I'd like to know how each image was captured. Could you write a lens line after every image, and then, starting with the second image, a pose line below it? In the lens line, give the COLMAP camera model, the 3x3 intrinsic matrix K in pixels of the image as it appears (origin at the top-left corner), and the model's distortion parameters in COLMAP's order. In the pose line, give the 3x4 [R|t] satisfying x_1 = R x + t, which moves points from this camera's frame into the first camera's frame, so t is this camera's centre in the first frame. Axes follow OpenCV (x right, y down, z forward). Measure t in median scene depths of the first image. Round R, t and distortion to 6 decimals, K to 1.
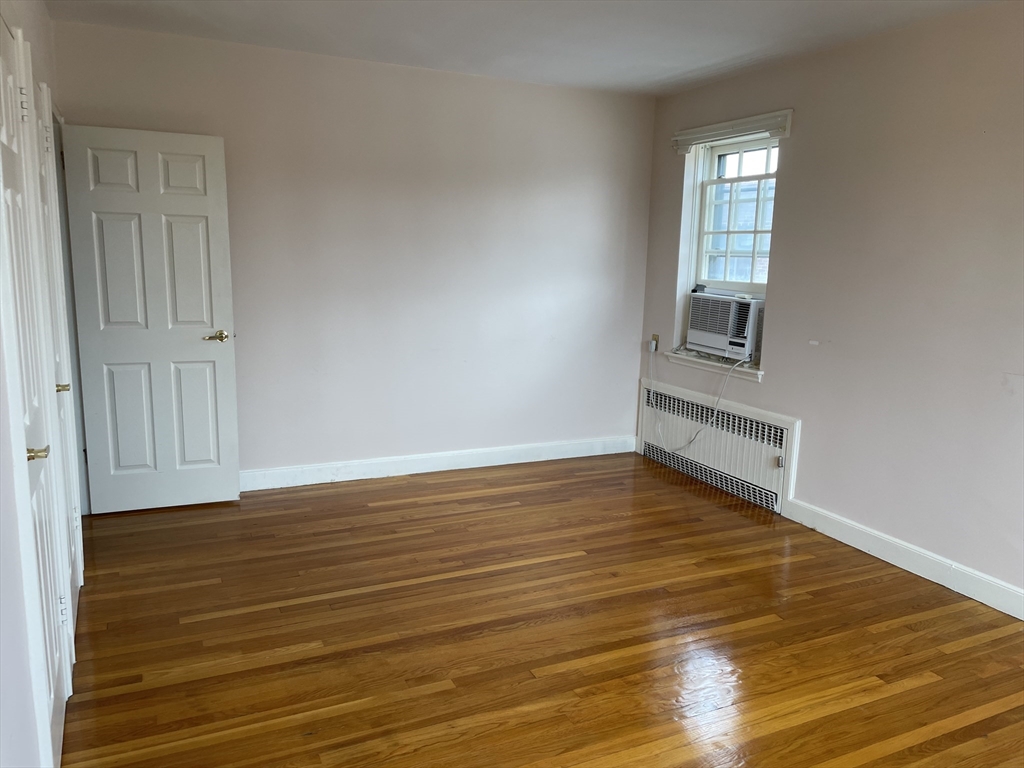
lens RADIAL K [[774.1, 0, 518.5], [0, 774.1, 384.7], [0, 0, 1]] dist [0.086434, -0.111218]
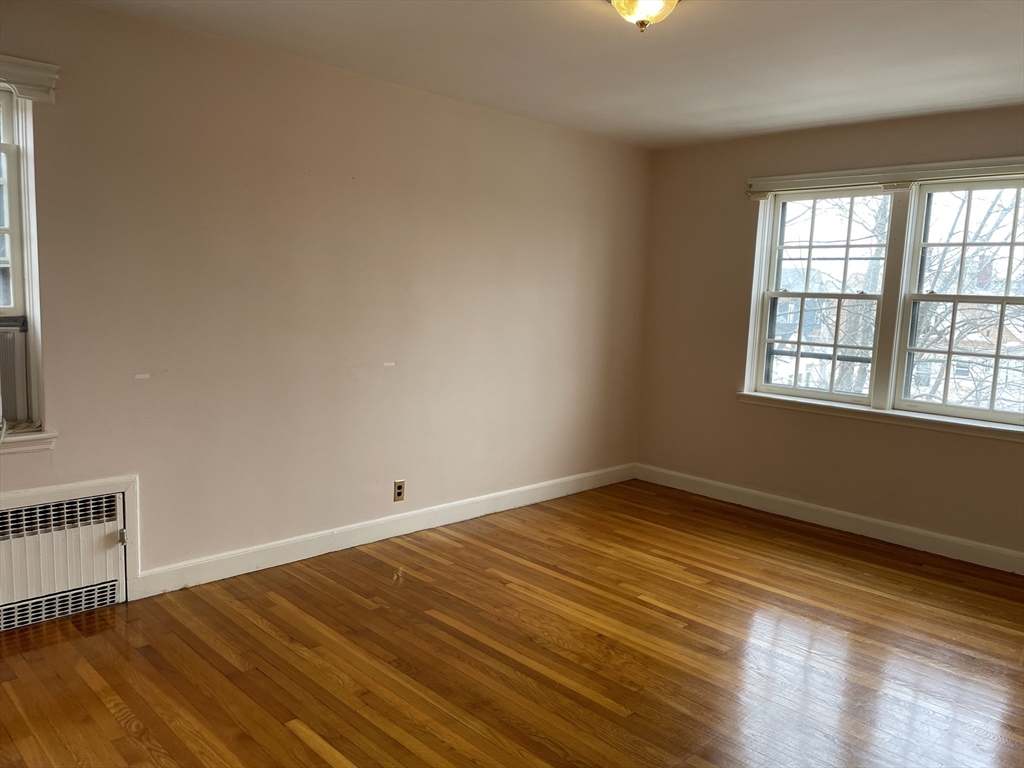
lens RADIAL K [[774.1, 0, 521.7], [0, 774.1, 384.5], [0, 0, 1]] dist [0.086434, -0.111218]
pose [[-0.342198, -0.152538, 0.927164, -0.499330], [0.113366, 0.972825, 0.201891, -0.159987], [-0.932764, 0.174195, -0.315606, 0.860077]]
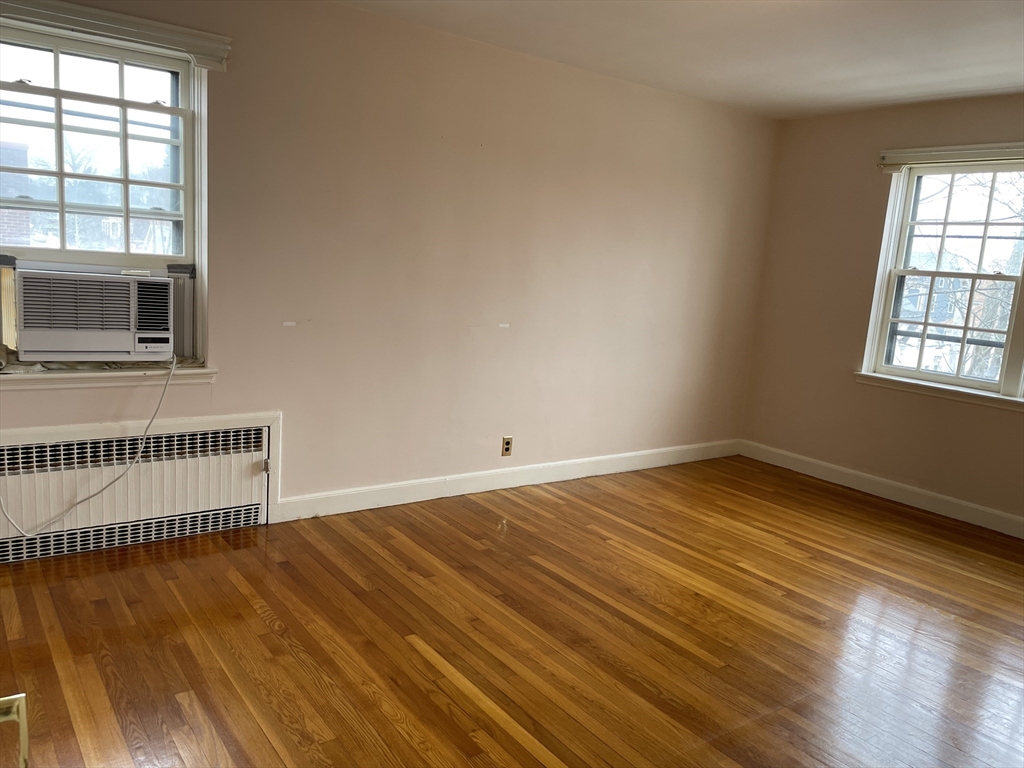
lens RADIAL K [[774.1, 0, 508.6], [0, 774.1, 385.6], [0, 0, 1]] dist [0.086434, -0.111218]
pose [[-0.195048, -0.198728, 0.960450, -0.533859], [0.091550, 0.971293, 0.219563, -0.153425], [-0.976512, 0.130754, -0.171255, 0.883651]]
